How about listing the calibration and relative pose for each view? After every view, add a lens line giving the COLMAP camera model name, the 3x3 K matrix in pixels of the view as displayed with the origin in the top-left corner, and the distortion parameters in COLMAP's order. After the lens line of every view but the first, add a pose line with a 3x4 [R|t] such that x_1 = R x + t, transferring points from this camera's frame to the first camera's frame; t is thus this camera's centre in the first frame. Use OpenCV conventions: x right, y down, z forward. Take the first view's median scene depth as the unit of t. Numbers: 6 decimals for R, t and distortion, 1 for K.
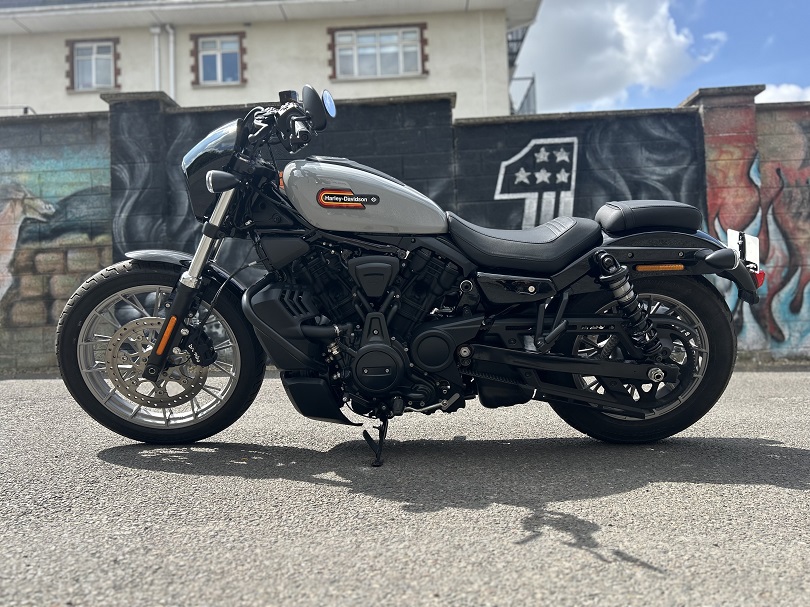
lens RADIAL K [[618.4, 0, 405.0], [0, 618.4, 303.5], [0, 0, 1]] dist [0.005075, -0.009084]
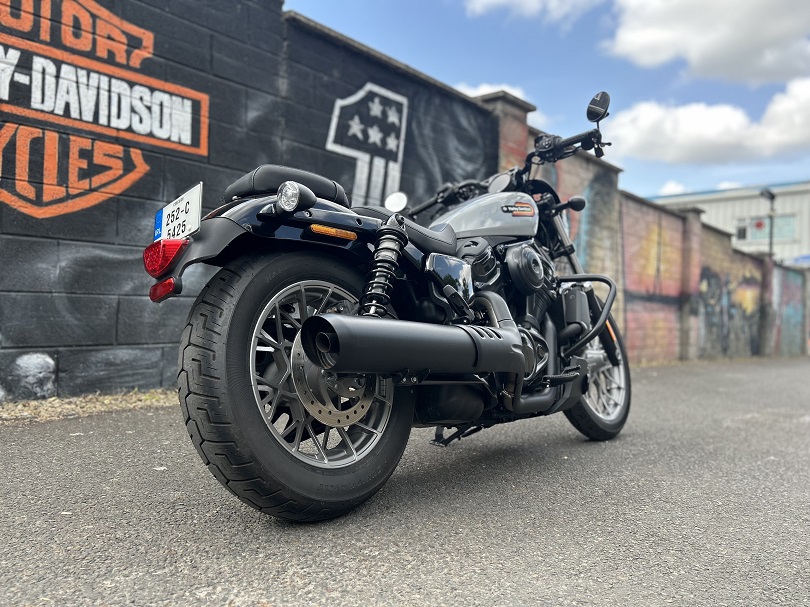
lens RADIAL K [[618.4, 0, 405.0], [0, 618.4, 303.5], [0, 0, 1]] dist [0.005075, -0.009084]
pose [[0.634135, 0.067689, 0.770254, -0.320733], [-0.056700, 0.997550, -0.040984, 0.027612], [-0.771140, -0.017684, 0.636420, 0.488684]]
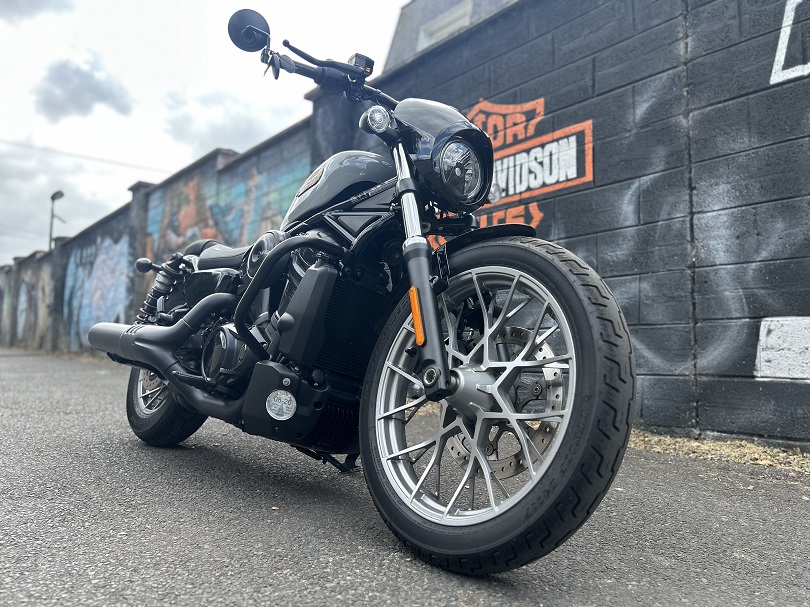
lens RADIAL K [[618.4, 0, 405.0], [0, 618.4, 303.5], [0, 0, 1]] dist [0.005075, -0.009084]
pose [[0.673342, -0.024053, -0.738940, 0.297415], [-0.011954, 0.998986, -0.043411, 0.016469], [0.739235, 0.038064, 0.672371, 0.497462]]
